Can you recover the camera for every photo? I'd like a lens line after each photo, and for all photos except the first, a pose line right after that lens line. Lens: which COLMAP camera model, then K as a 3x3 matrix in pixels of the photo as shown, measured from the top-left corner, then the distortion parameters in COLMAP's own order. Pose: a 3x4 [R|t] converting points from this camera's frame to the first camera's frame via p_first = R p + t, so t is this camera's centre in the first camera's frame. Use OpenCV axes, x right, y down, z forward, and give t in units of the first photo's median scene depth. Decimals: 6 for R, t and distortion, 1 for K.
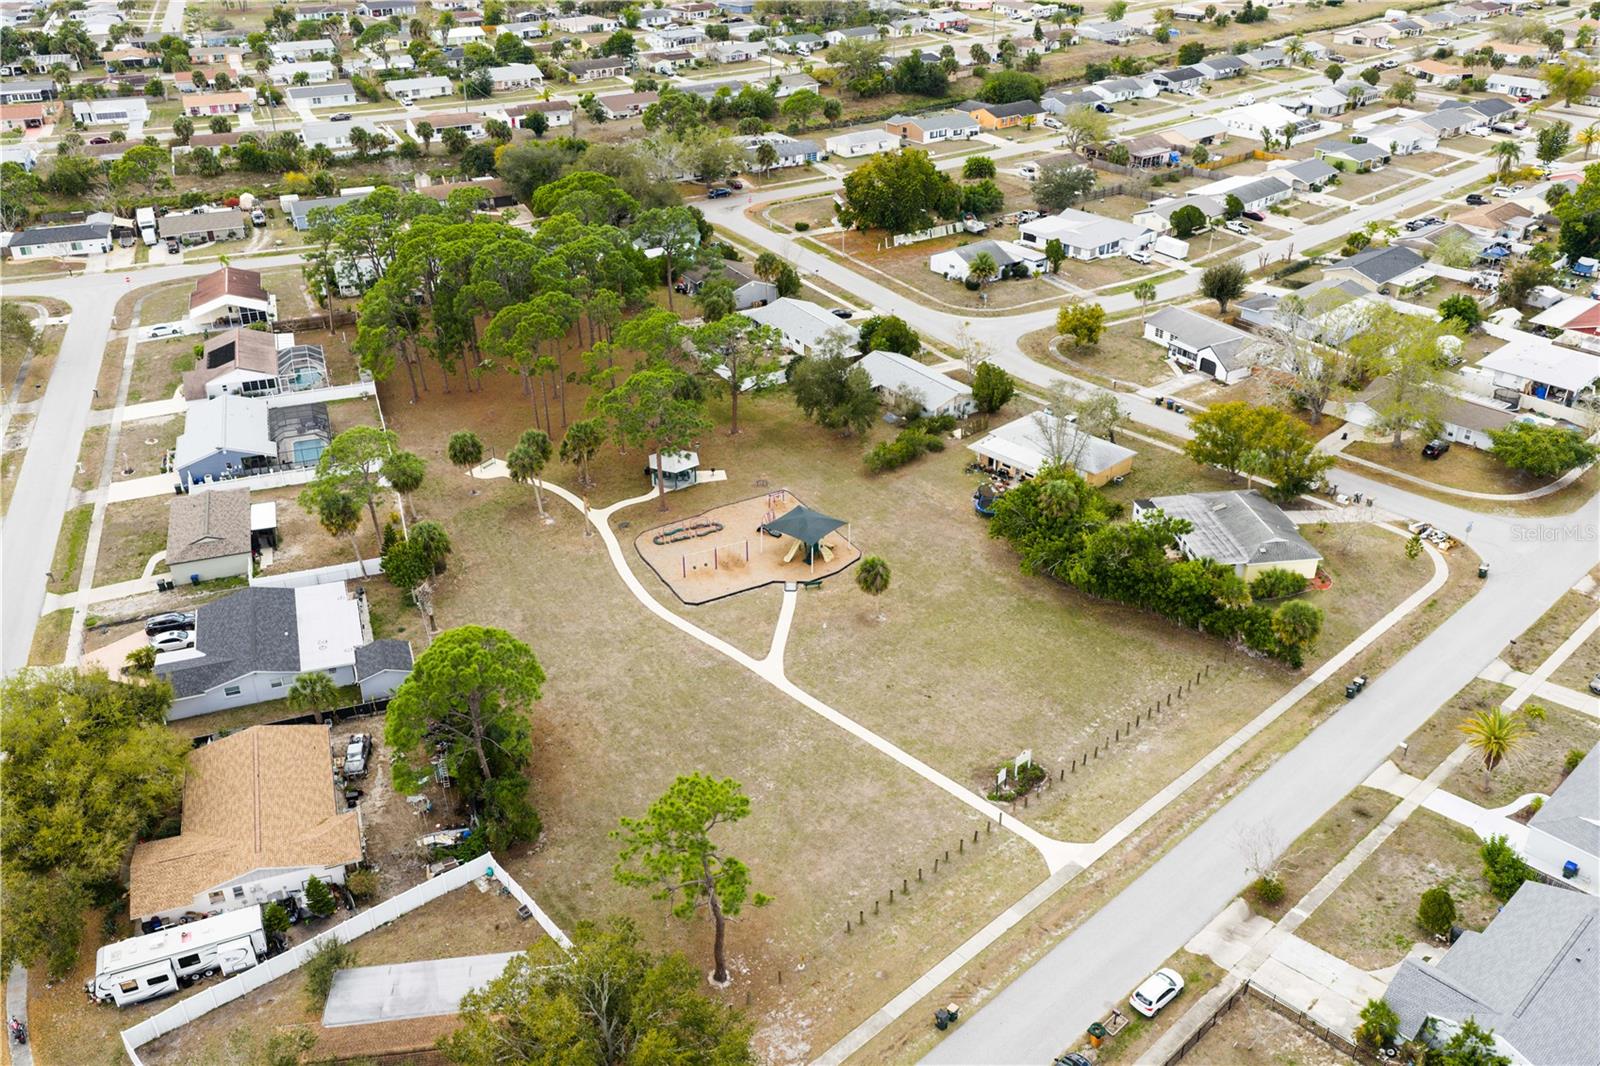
lens RADIAL K [[1314.2, 0, 801.0], [0, 1314.2, 533.2], [0, 0, 1]] dist [0.001640, -0.001254]
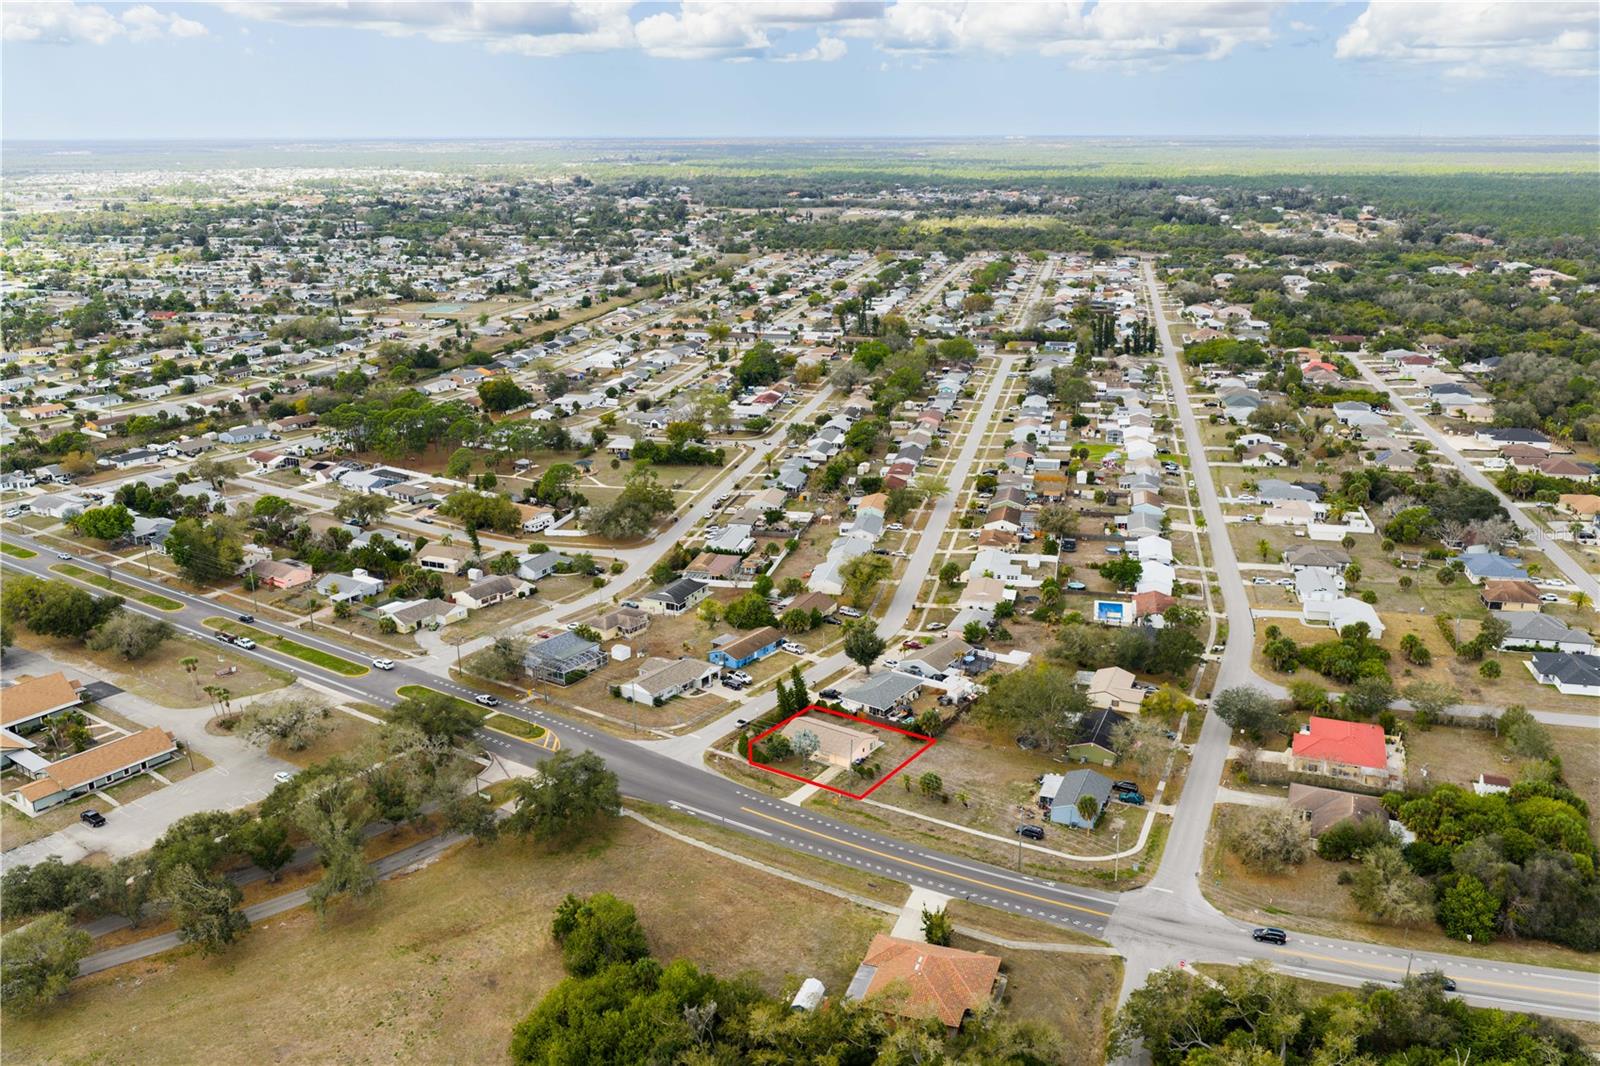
lens RADIAL K [[1314.2, 0, 799.4], [0, 1314.2, 532.8], [0, 0, 1]] dist [0.001640, -0.001254]
pose [[0.823933, -0.168961, 0.540913, -0.667717], [0.280880, 0.950781, -0.130855, 0.365900], [-0.492180, 0.259747, 0.830837, -0.978037]]
